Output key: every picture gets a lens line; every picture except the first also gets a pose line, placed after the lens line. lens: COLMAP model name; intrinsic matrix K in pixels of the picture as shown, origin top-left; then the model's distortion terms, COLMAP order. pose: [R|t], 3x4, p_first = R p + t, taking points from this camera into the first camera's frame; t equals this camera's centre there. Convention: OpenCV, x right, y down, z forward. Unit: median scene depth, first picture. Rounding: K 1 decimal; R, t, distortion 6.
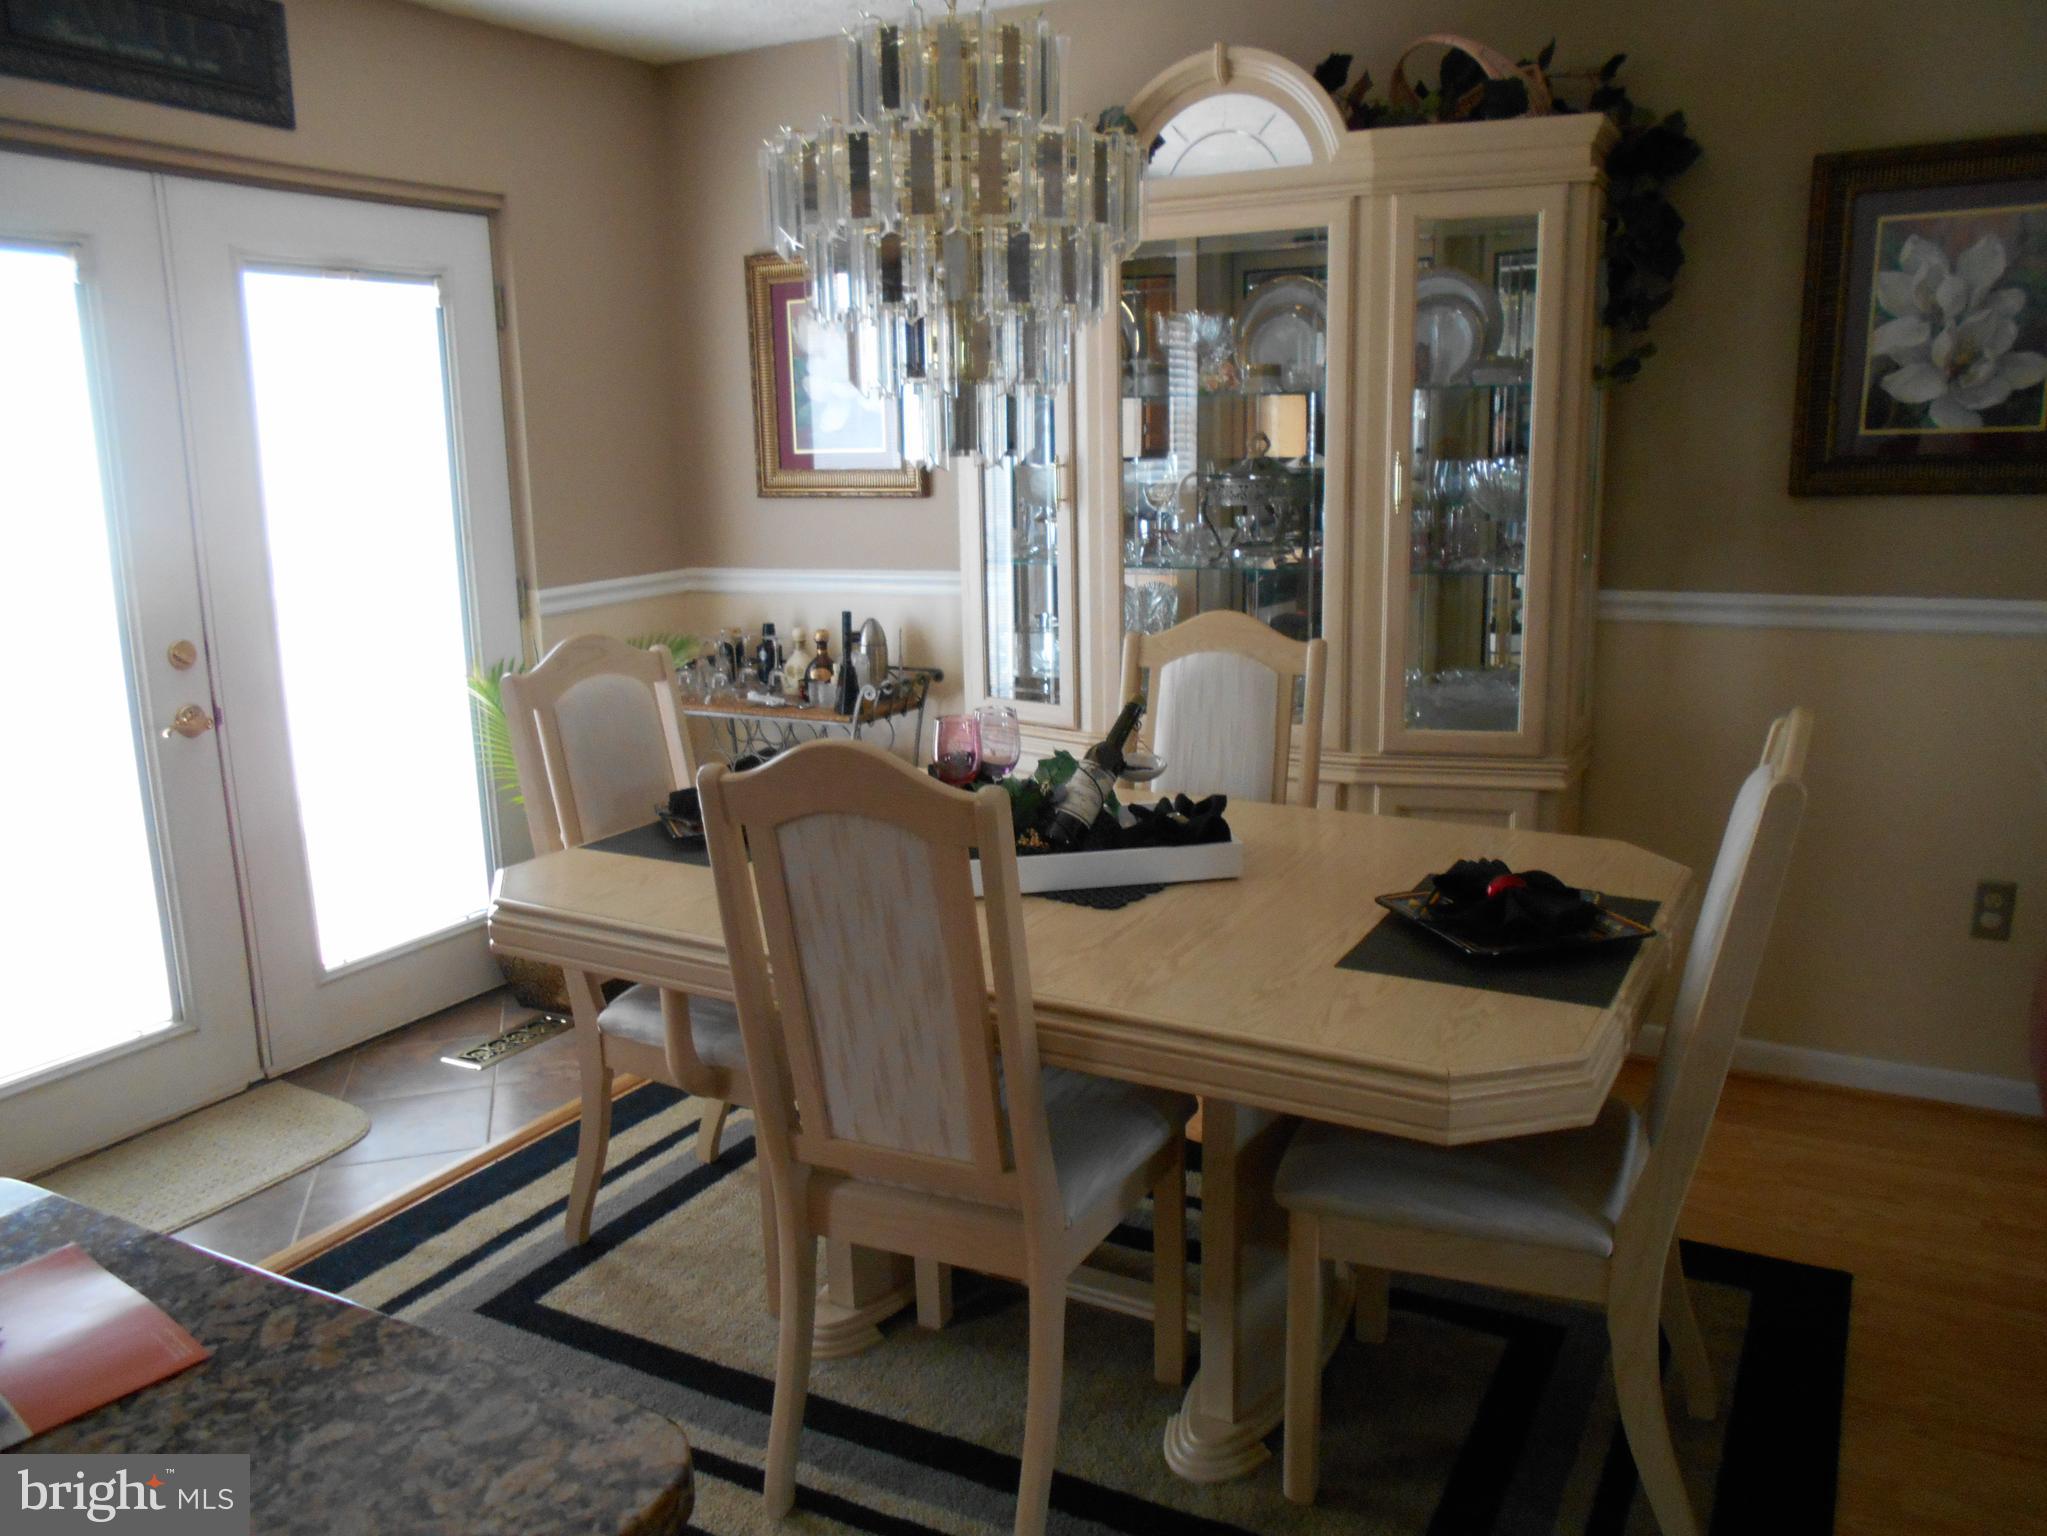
lens RADIAL K [[1559.6, 0, 1051.8], [0, 1559.6, 764.2], [0, 0, 1]] dist [-0.013312, 0.123674]
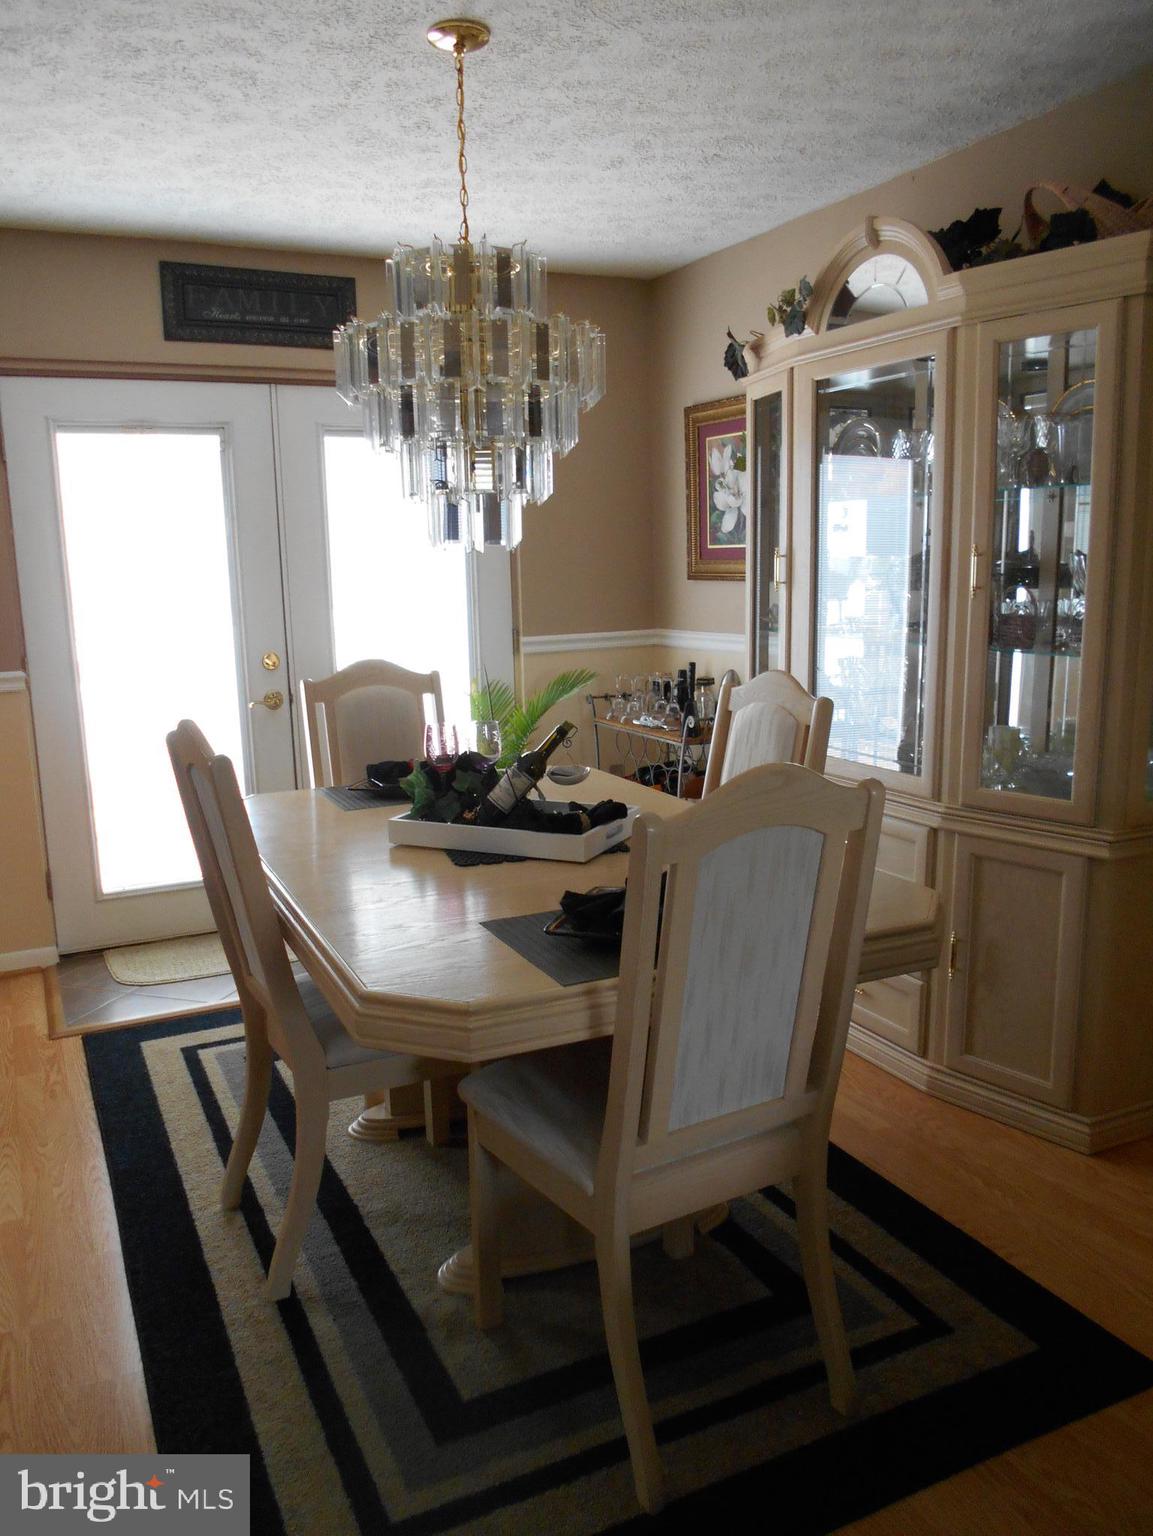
lens RADIAL K [[1170.3, 0, 573.1], [0, 1170.3, 745.2], [0, 0, 1]] dist [-0.013312, 0.123674]
pose [[0.836439, 0.100710, -0.538727, 0.441301], [-0.121470, 0.992590, -0.003042, -0.014072], [0.534429, 0.067984, 0.842475, 0.118600]]
